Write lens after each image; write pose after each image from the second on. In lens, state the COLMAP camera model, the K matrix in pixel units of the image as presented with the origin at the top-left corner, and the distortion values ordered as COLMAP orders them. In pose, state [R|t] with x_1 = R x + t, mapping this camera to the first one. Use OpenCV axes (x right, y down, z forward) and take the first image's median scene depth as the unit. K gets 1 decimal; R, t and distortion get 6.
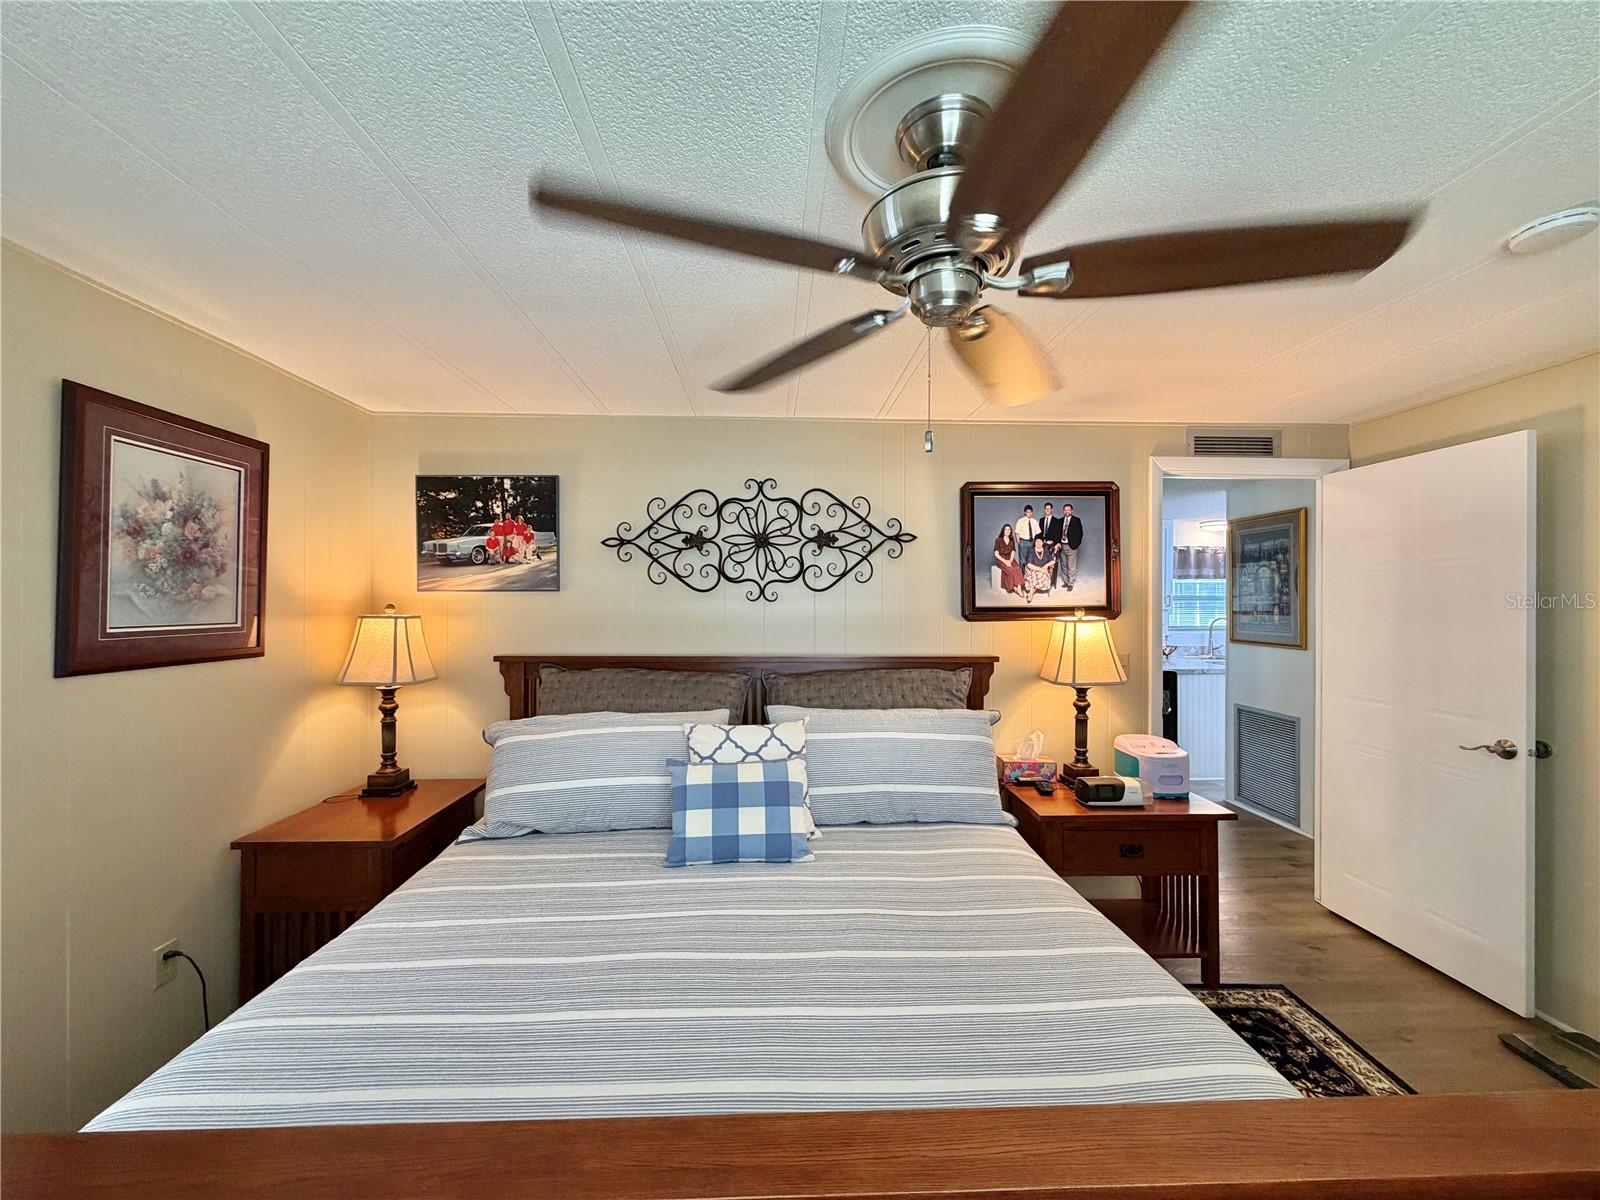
lens RADIAL K [[638.0, 0, 791.8], [0, 638.0, 602.0], [0, 0, 1]] dist [0.000026, -0.000144]
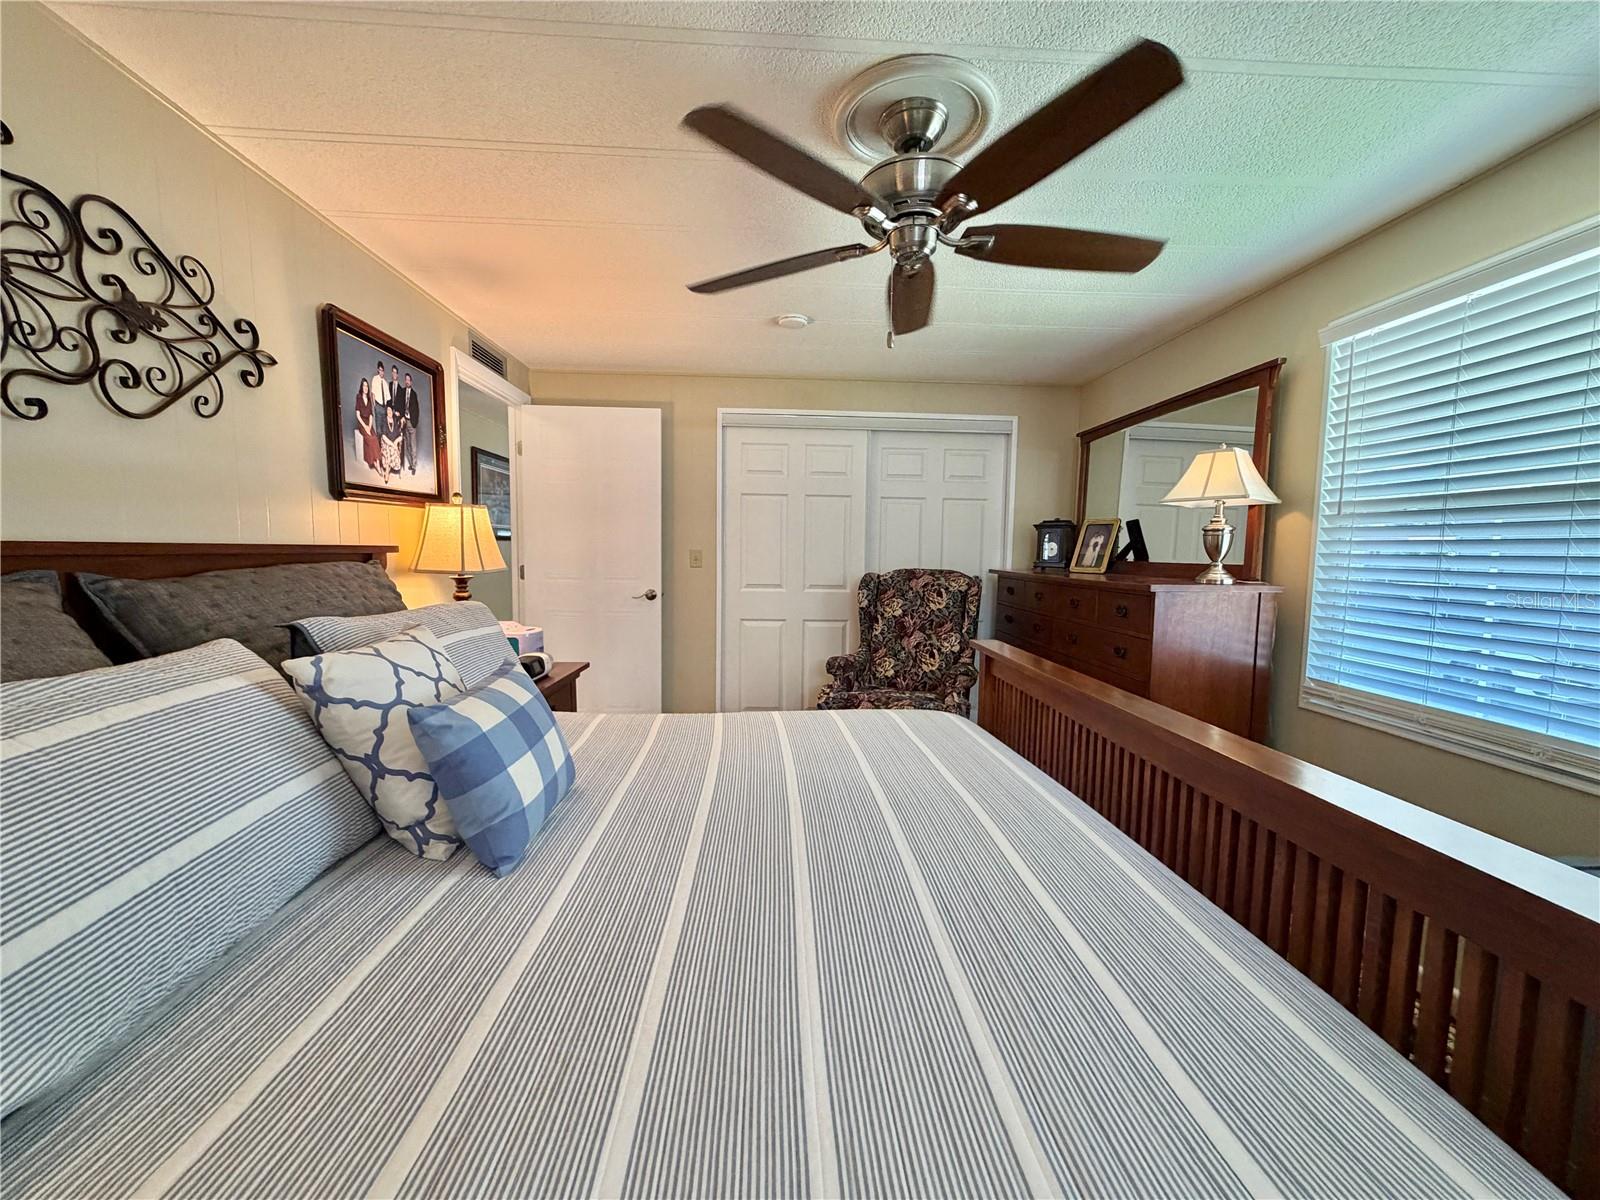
lens RADIAL K [[638.0, 0, 798.2], [0, 638.0, 601.5], [0, 0, 1]] dist [0.000026, -0.000144]
pose [[-0.005156, -0.082727, 0.996559, -0.472147], [-0.012536, 0.996499, 0.082657, 0.079600], [-0.999908, -0.012066, -0.006175, 0.479102]]
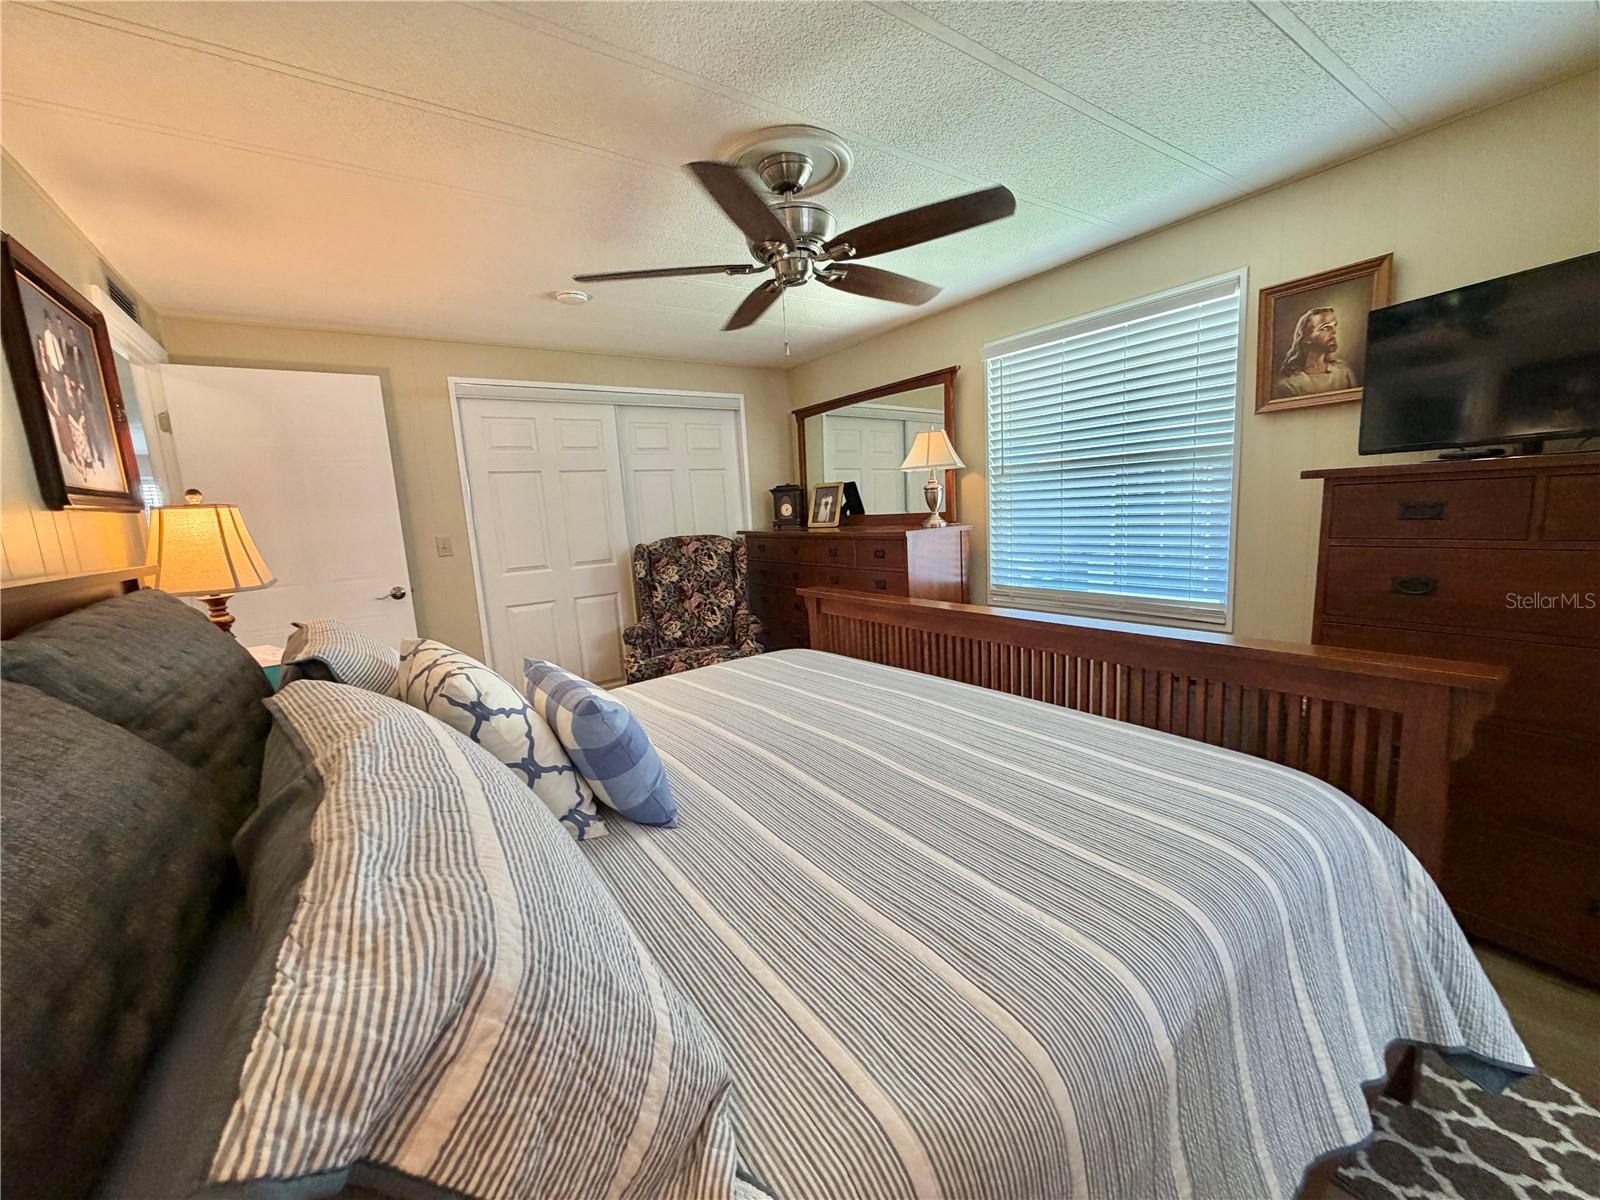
lens RADIAL K [[638.0, 0, 796.3], [0, 638.0, 602.8], [0, 0, 1]] dist [0.000026, -0.000144]
pose [[-0.531907, -0.098187, 0.841091, -0.505707], [0.059355, 0.986489, 0.152697, 0.061960], [-0.844720, 0.131144, -0.518892, 0.774779]]
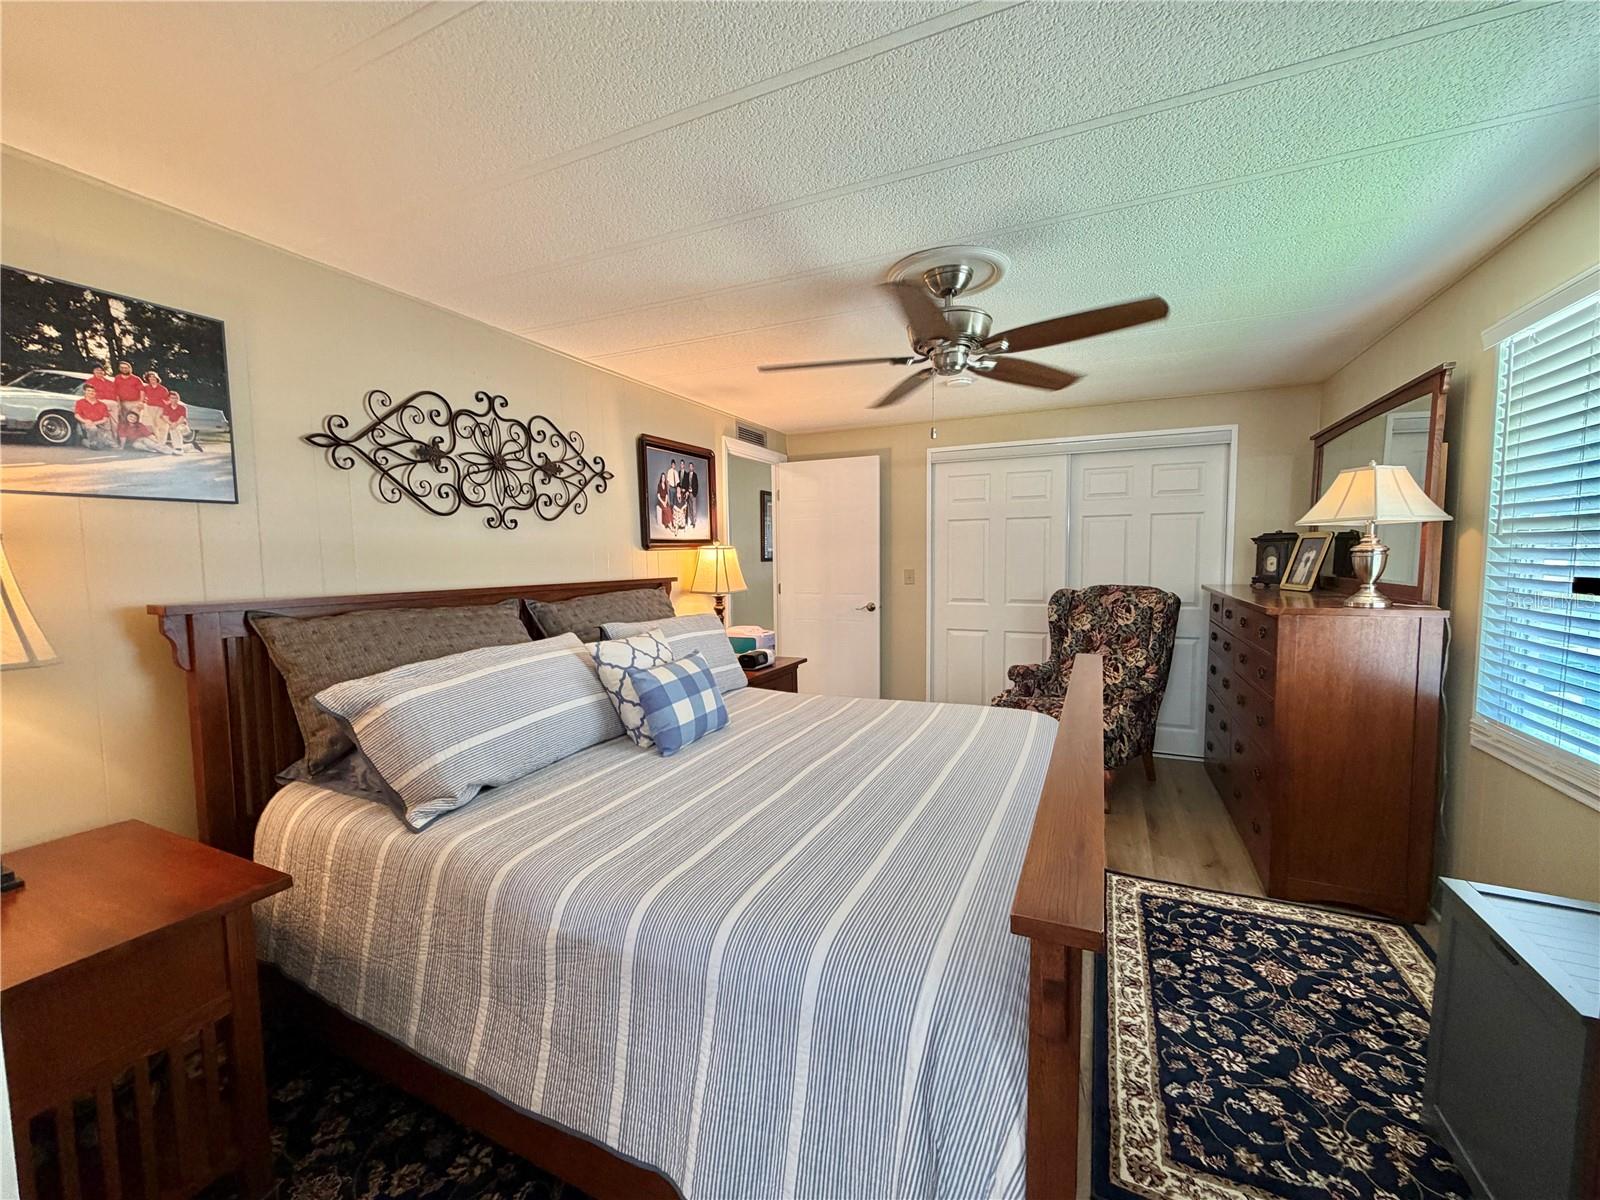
lens RADIAL K [[638.0, 0, 797.0], [0, 638.0, 601.3], [0, 0, 1]] dist [0.000026, -0.000144]
pose [[0.465069, -0.071552, 0.882378, -0.672874], [0.014832, 0.997218, 0.073047, 0.042744], [-0.885150, -0.020885, 0.464836, 0.183557]]
